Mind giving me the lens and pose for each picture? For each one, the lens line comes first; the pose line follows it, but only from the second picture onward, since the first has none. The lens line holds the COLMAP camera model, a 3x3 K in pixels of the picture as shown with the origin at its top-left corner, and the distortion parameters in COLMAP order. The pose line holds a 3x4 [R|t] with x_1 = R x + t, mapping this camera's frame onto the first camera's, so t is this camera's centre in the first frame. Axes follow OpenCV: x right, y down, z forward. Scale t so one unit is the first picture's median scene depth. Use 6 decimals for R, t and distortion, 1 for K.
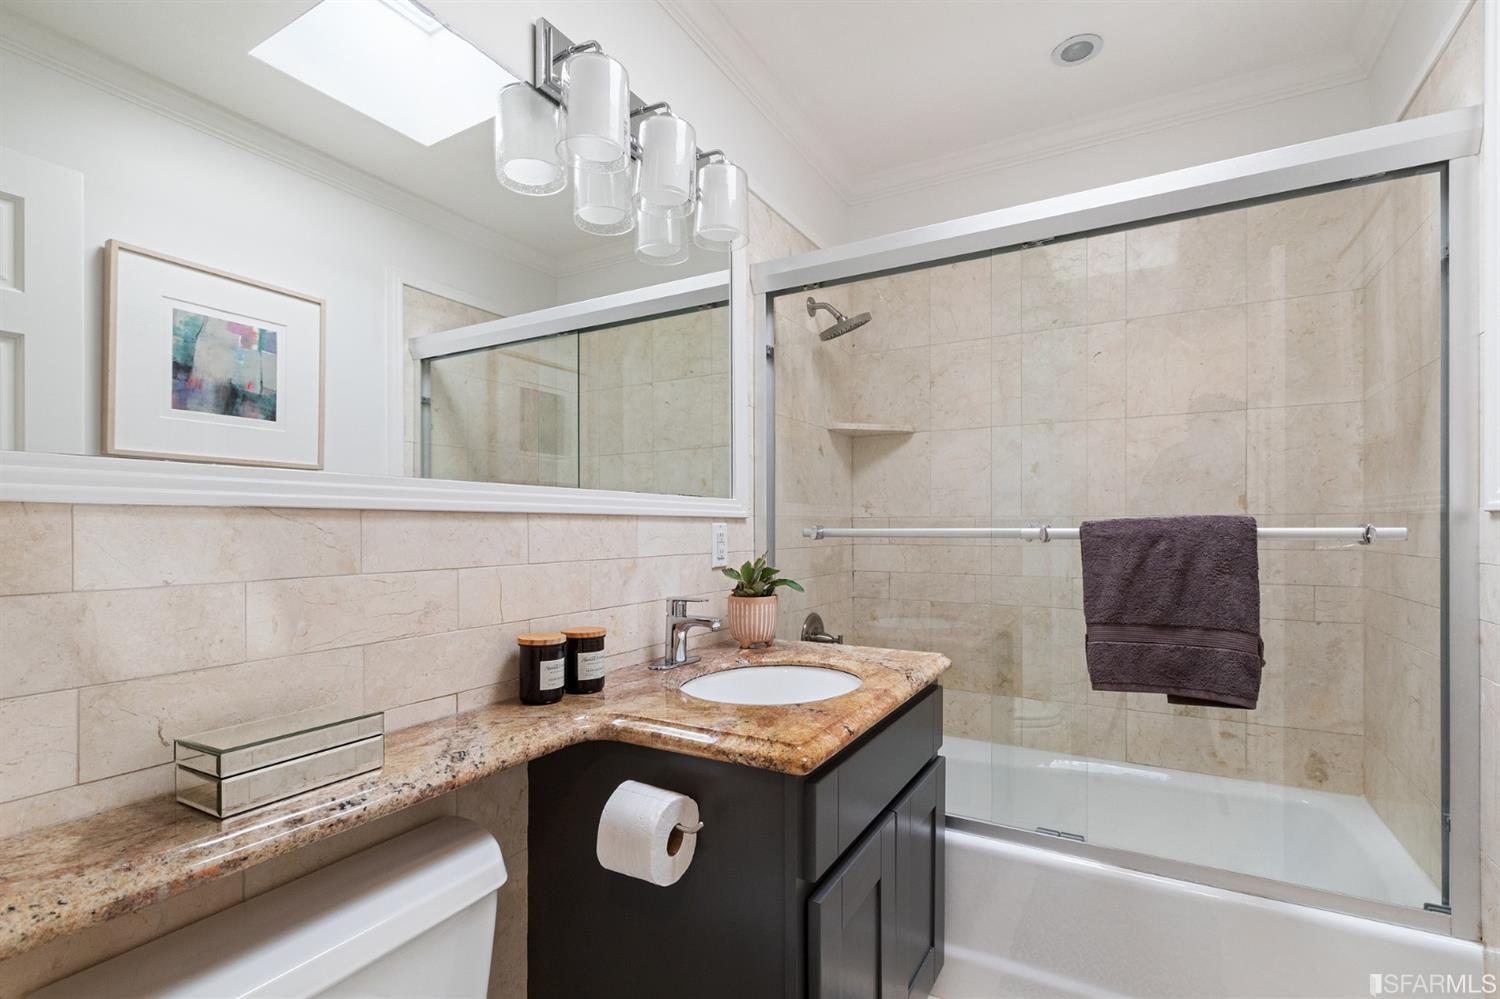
lens RADIAL K [[681.4, 0, 750.5], [0, 681.4, 515.3], [0, 0, 1]] dist [-0.000279, -0.000443]
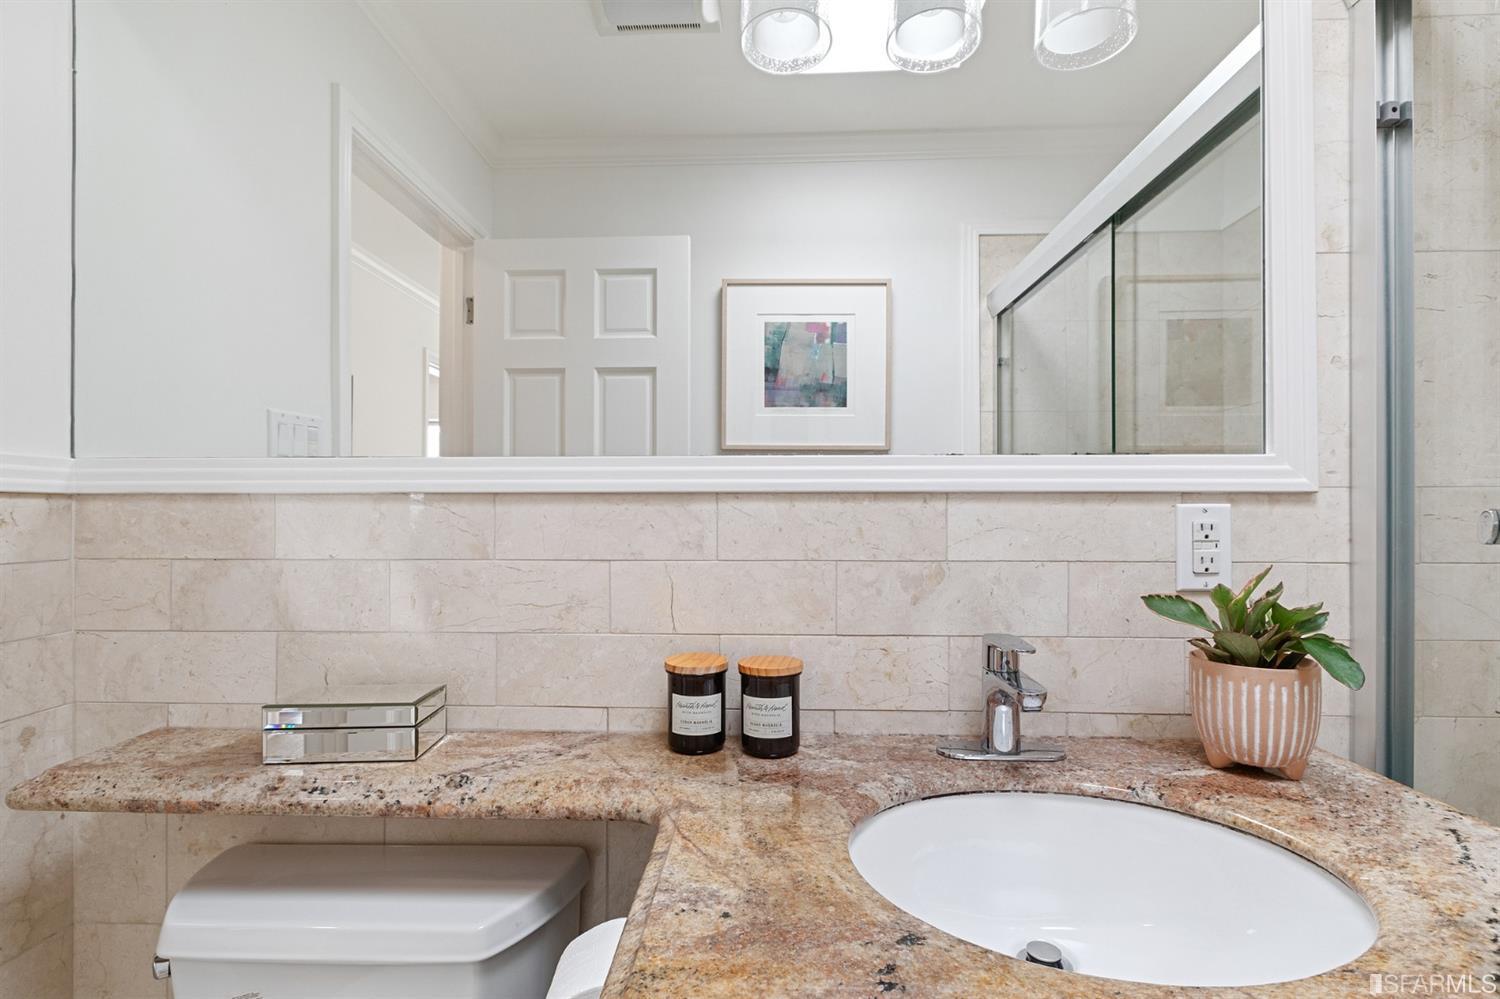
lens RADIAL K [[711.9, 0, 749.5], [0, 711.9, 499.3], [0, 0, 1]] dist [-0.001574, 0.000214]
pose [[0.469984, -0.006373, -0.882652, 0.386203], [0.014418, 0.999896, 0.000458, 0.004001], [0.882557, -0.012942, 0.470027, 0.659880]]
